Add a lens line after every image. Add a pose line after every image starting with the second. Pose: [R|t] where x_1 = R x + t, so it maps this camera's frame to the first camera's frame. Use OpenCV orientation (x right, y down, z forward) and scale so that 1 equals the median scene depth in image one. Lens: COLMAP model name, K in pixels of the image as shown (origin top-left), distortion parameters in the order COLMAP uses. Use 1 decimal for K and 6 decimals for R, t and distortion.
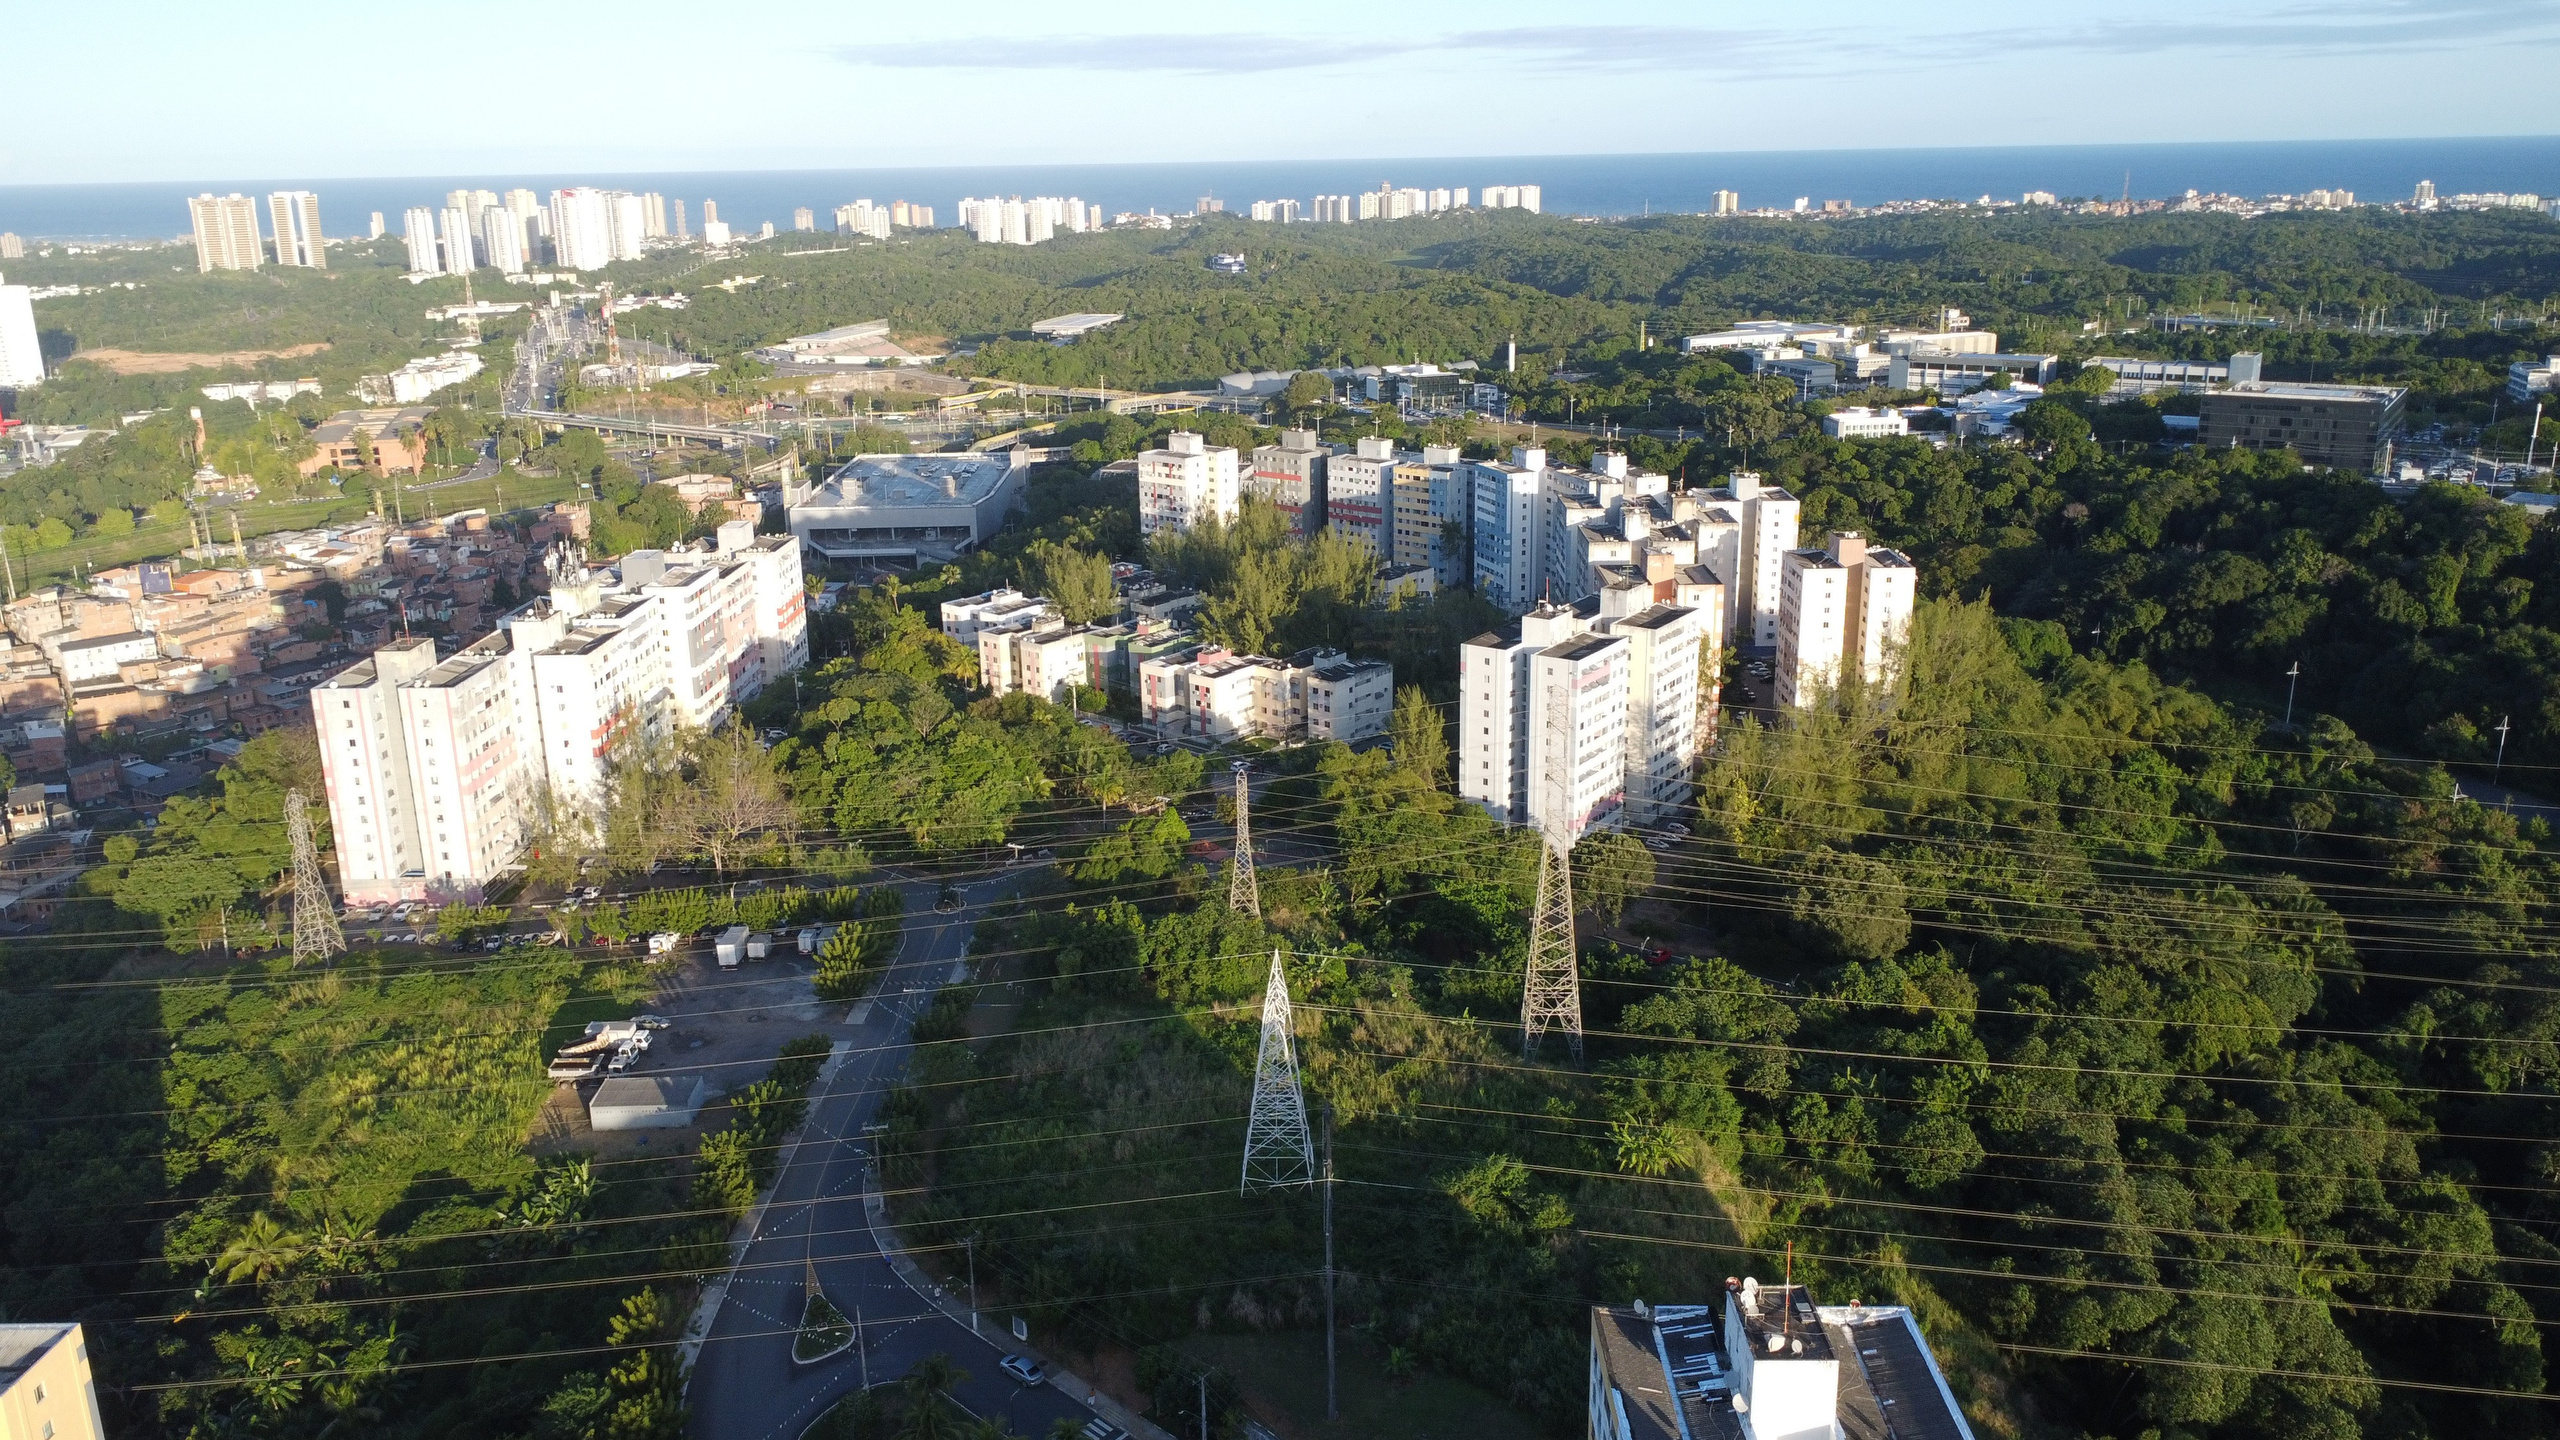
lens RADIAL K [[1899.7, 0, 1267.1], [0, 1899.7, 699.0], [0, 0, 1]] dist [0.014087, 0.006448]
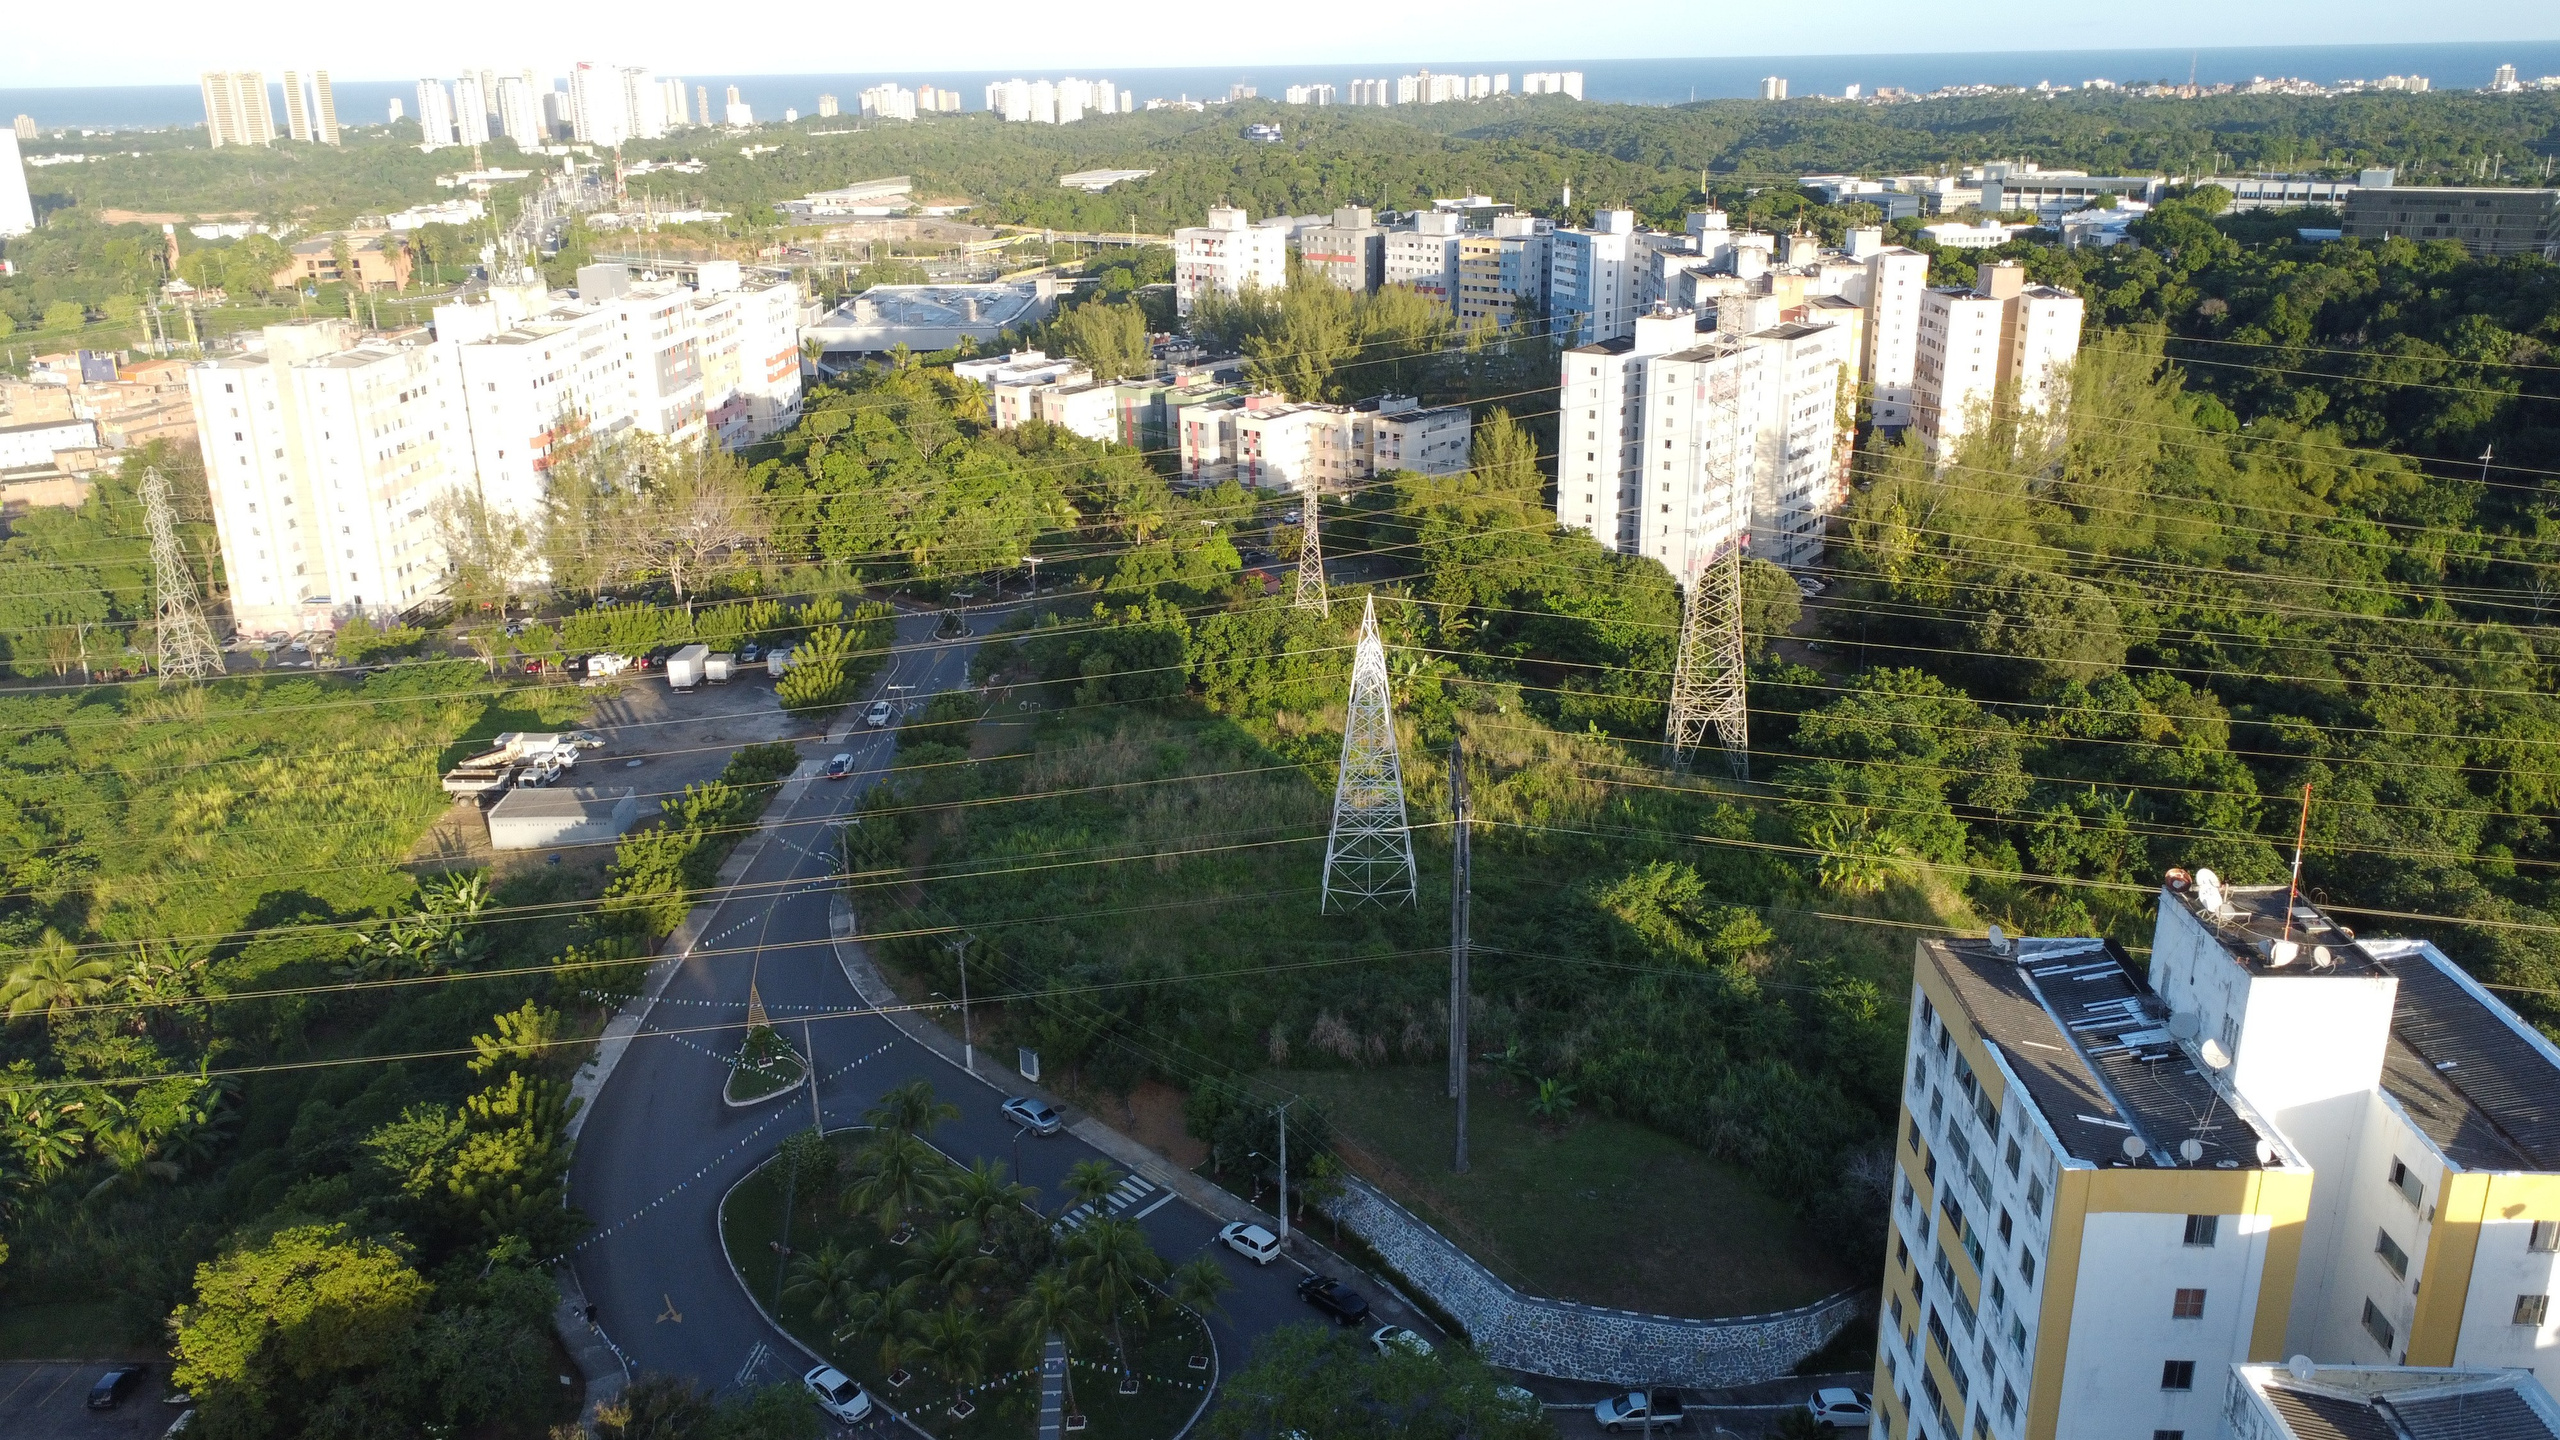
lens RADIAL K [[1899.7, 0, 1265.8], [0, 1899.7, 692.3], [0, 0, 1]] dist [0.014087, 0.006448]
pose [[0.999860, 0.005996, -0.015634, -0.015231], [-0.005345, 0.999129, 0.041384, 0.087376], [0.015868, -0.041295, 0.999021, 0.150645]]
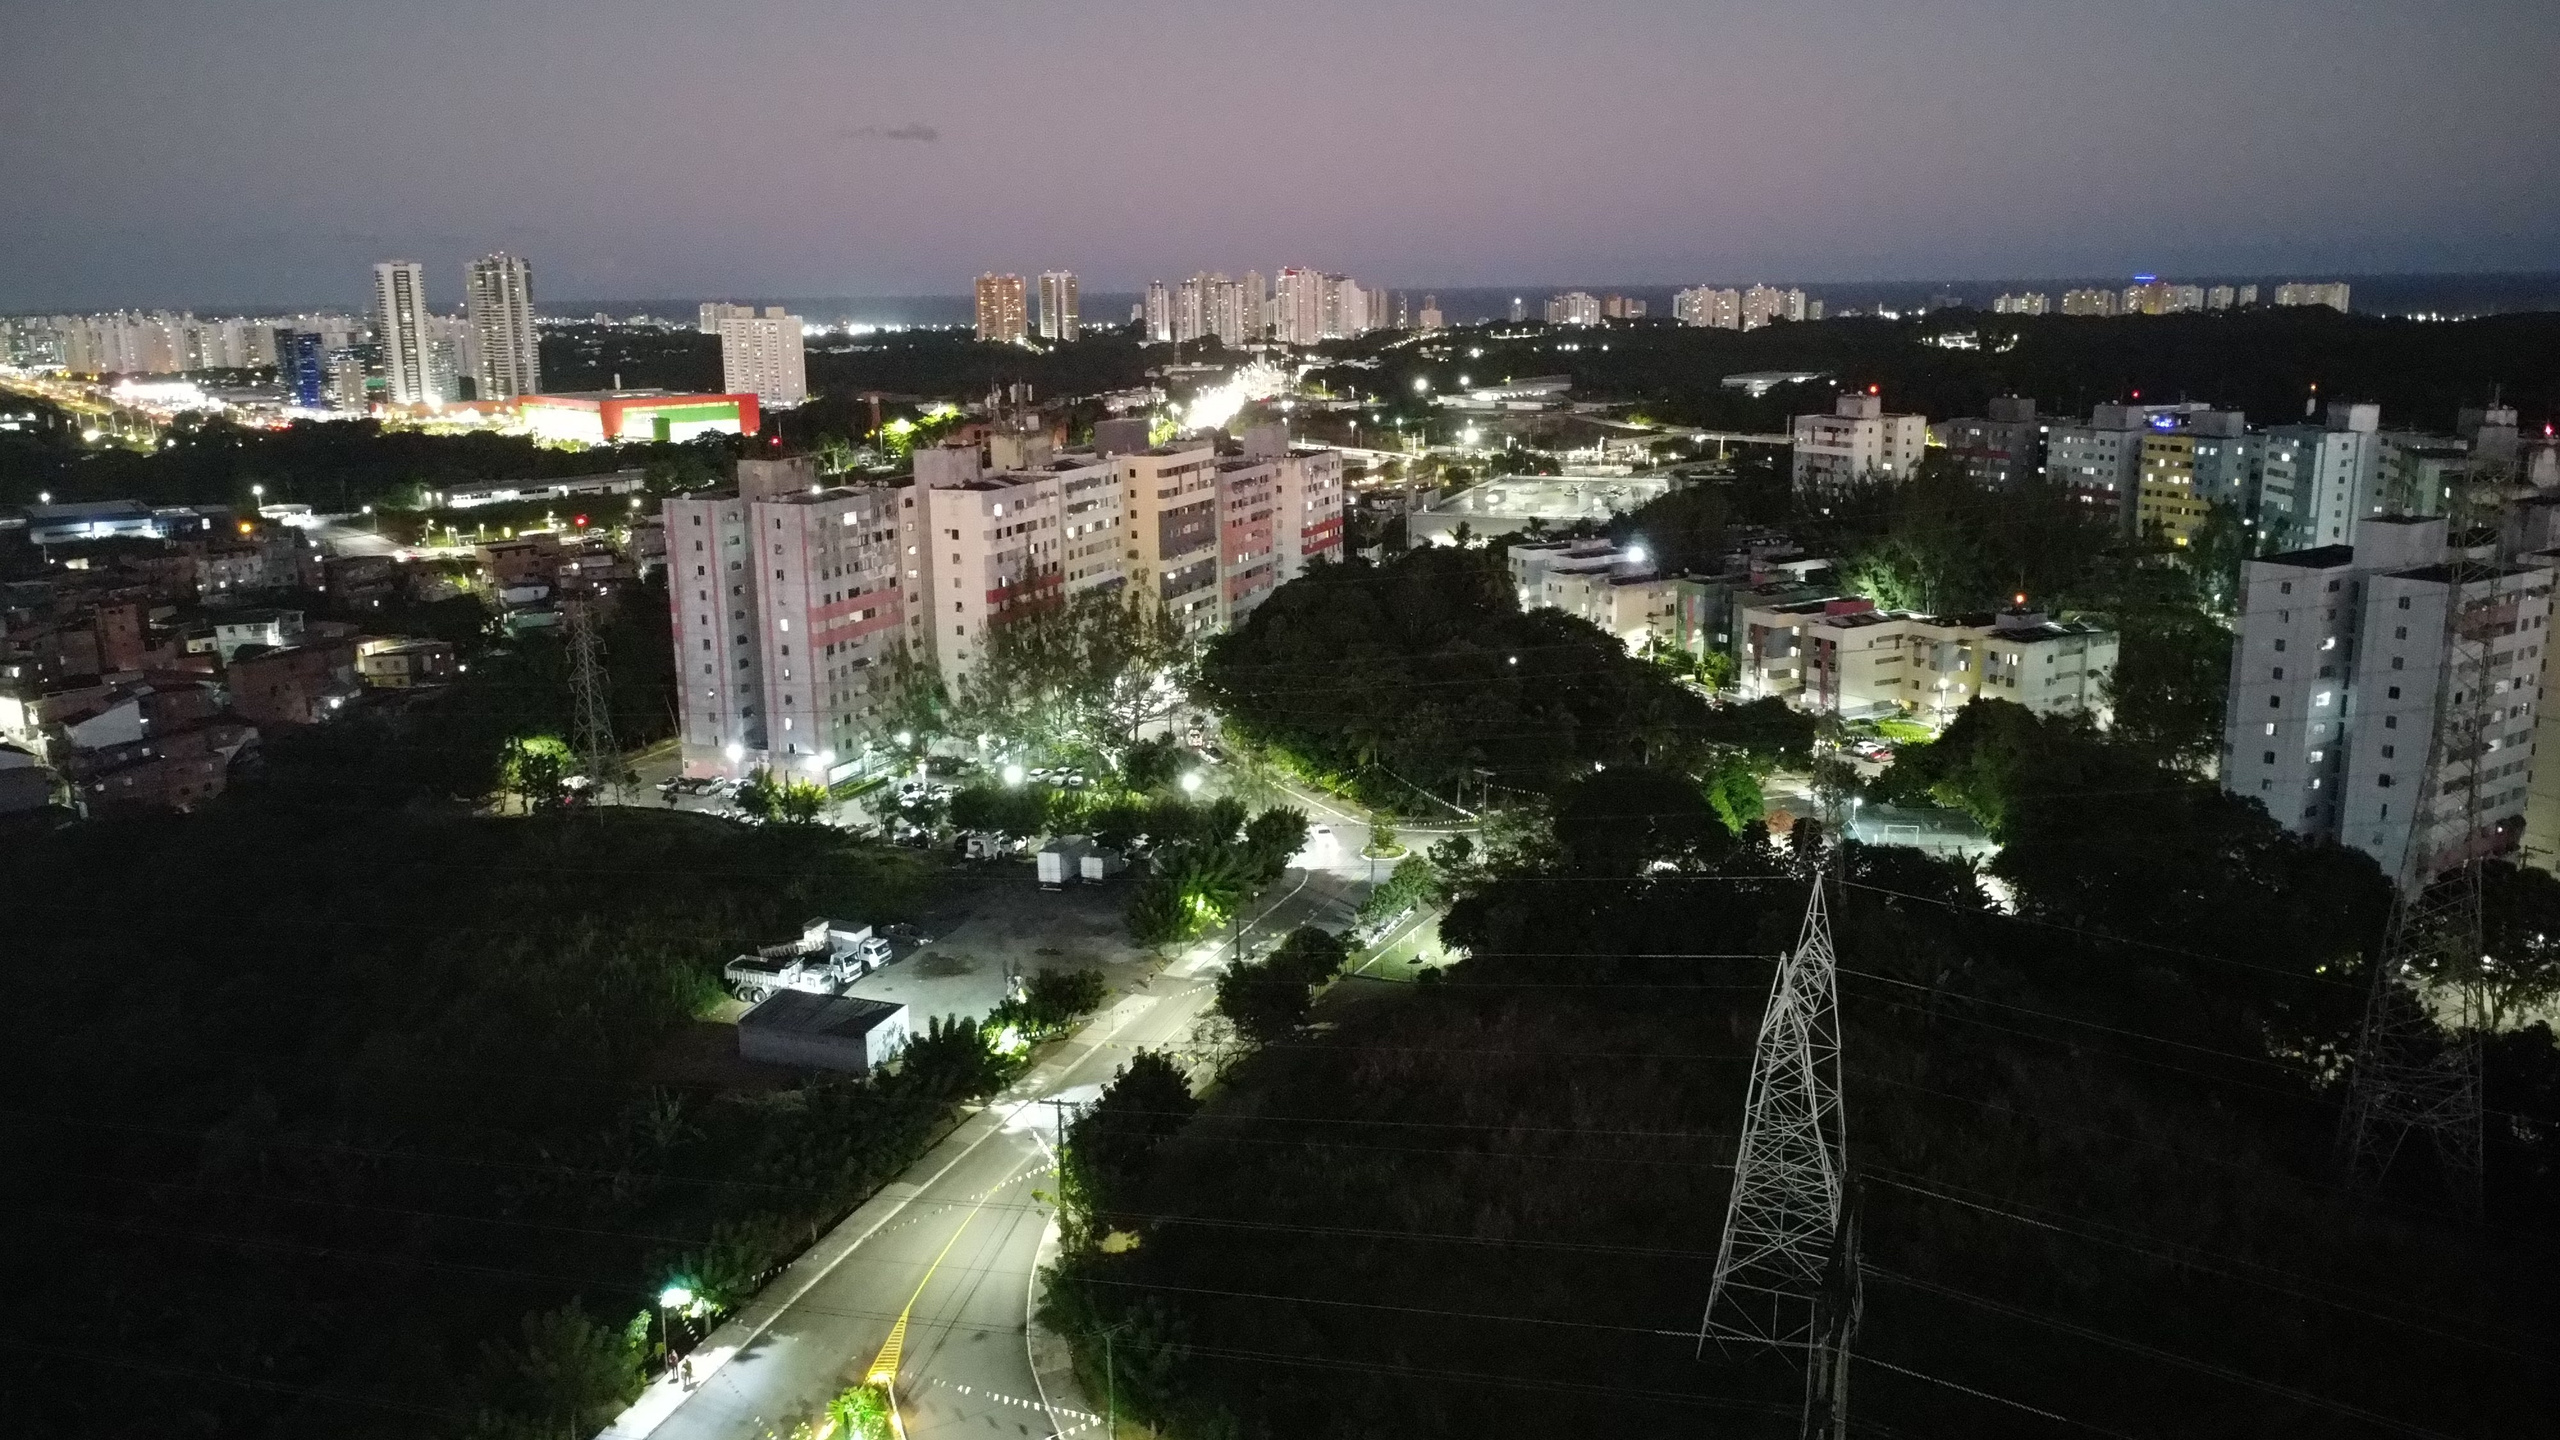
lens RADIAL K [[1899.7, 0, 1273.2], [0, 1899.7, 699.6], [0, 0, 1]] dist [0.014087, 0.006448]
pose [[0.934115, 0.082460, -0.347318, 0.025292], [-0.102956, 0.993843, -0.040944, 0.075851], [0.341804, 0.074005, 0.936853, 0.299701]]
